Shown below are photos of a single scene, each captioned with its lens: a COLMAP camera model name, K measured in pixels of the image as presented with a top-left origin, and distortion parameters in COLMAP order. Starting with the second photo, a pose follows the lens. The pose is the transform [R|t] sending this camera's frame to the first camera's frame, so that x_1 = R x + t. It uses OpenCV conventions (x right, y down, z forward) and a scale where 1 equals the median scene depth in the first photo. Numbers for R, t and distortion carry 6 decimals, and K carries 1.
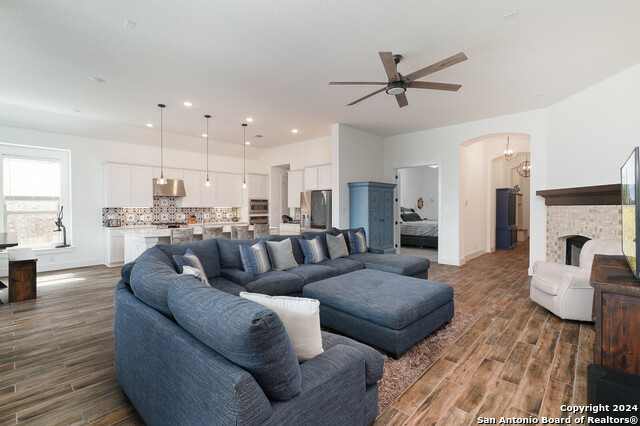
lens RADIAL K [[293.9, 0, 316.3], [0, 293.9, 211.3], [0, 0, 1]] dist [-0.001872, 0.008703]
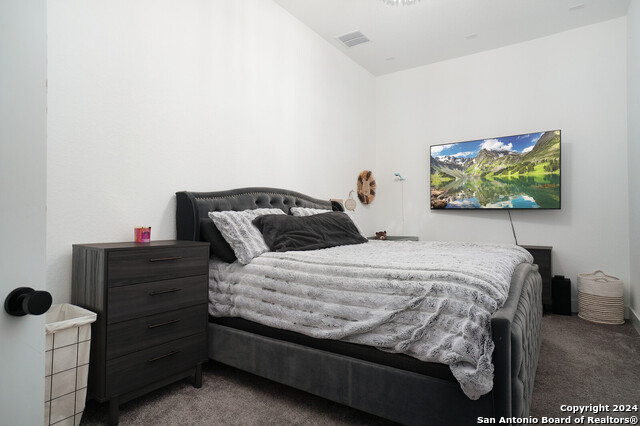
lens RADIAL K [[359.2, 0, 320.0], [0, 359.2, 213.0], [0, 0, 1]] dist [0.000106, 0.000001]
pose [[0.987778, 0.003265, 0.155831, 0.255622], [0.001039, 0.999620, -0.027530, 0.013242], [-0.155862, 0.027356, 0.987400, 0.650407]]
